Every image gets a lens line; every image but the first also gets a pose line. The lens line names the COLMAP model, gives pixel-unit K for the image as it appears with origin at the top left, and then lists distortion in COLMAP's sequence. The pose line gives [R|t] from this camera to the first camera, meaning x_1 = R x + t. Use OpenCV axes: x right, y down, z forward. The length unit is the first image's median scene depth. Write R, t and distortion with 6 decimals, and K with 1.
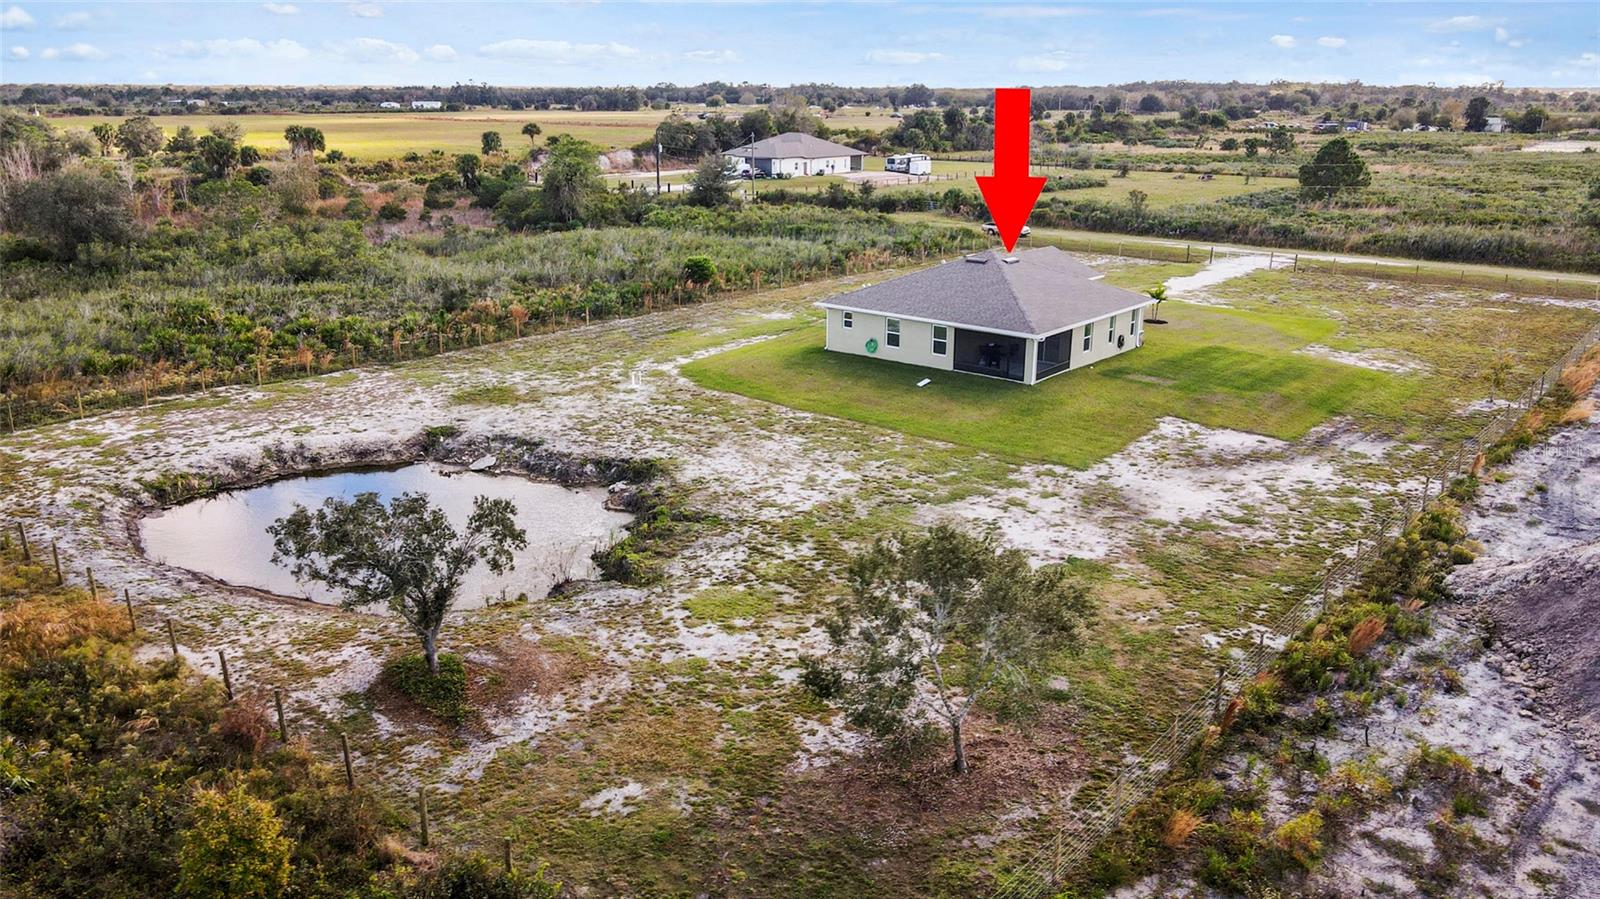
lens RADIAL K [[1185.4, 0, 793.9], [0, 1185.4, 446.4], [0, 0, 1]] dist [-0.020780, 0.066381]
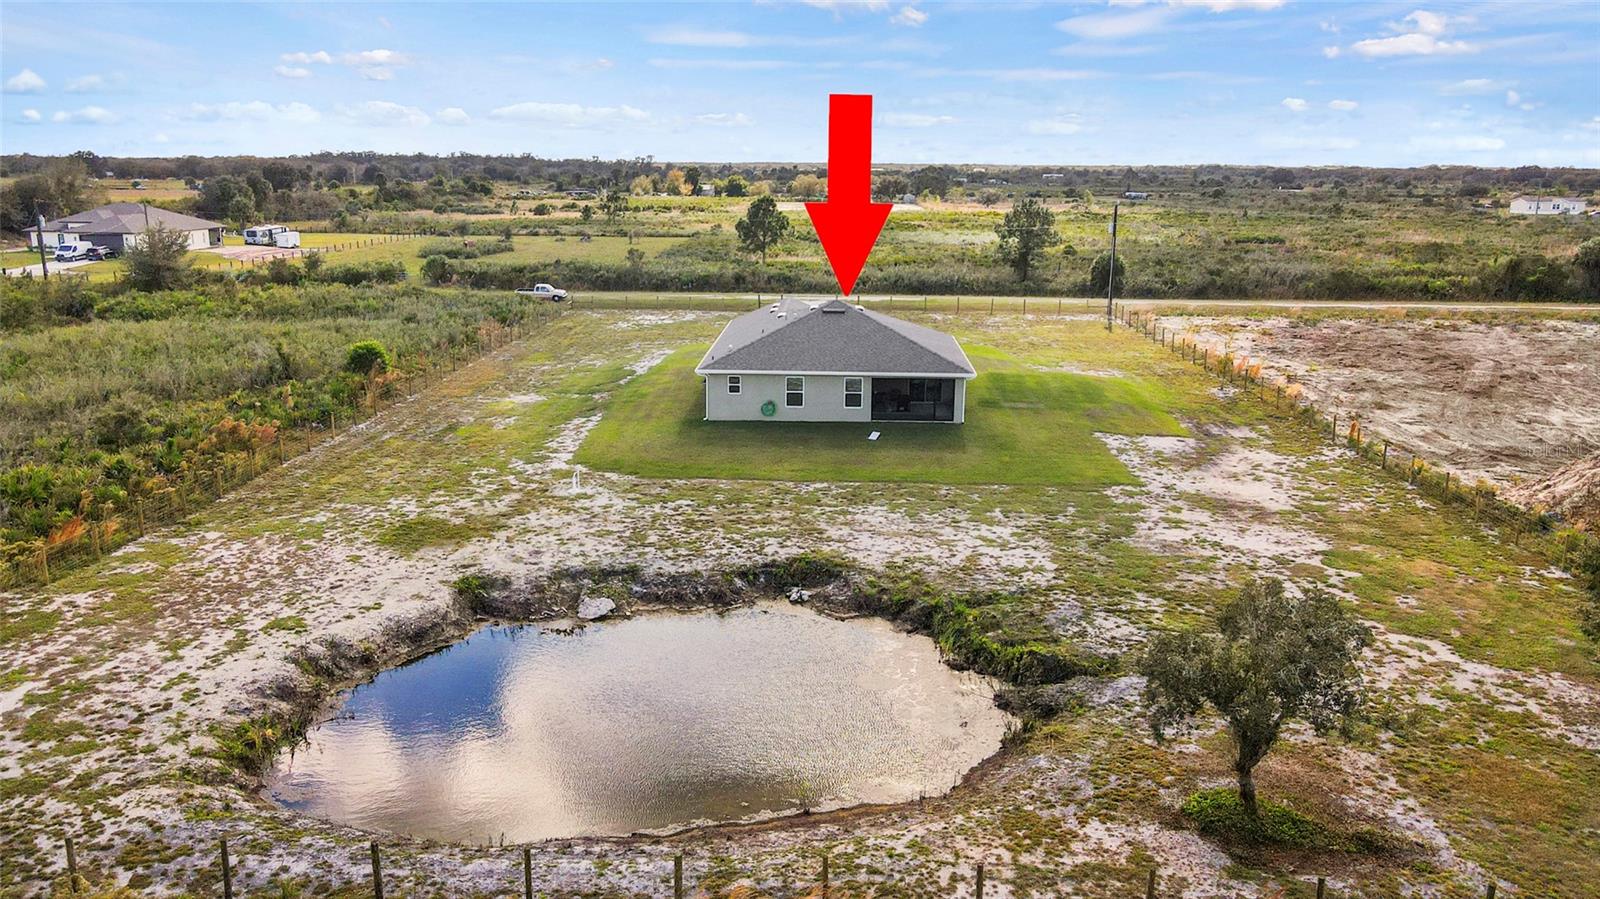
lens RADIAL K [[1185.4, 0, 793.9], [0, 1185.4, 446.4], [0, 0, 1]] dist [-0.020780, 0.066381]
pose [[0.788772, -0.140048, 0.598519, -0.588293], [0.174008, 0.984744, 0.001100, -0.065151], [-0.589542, 0.103280, 0.801108, 0.298164]]
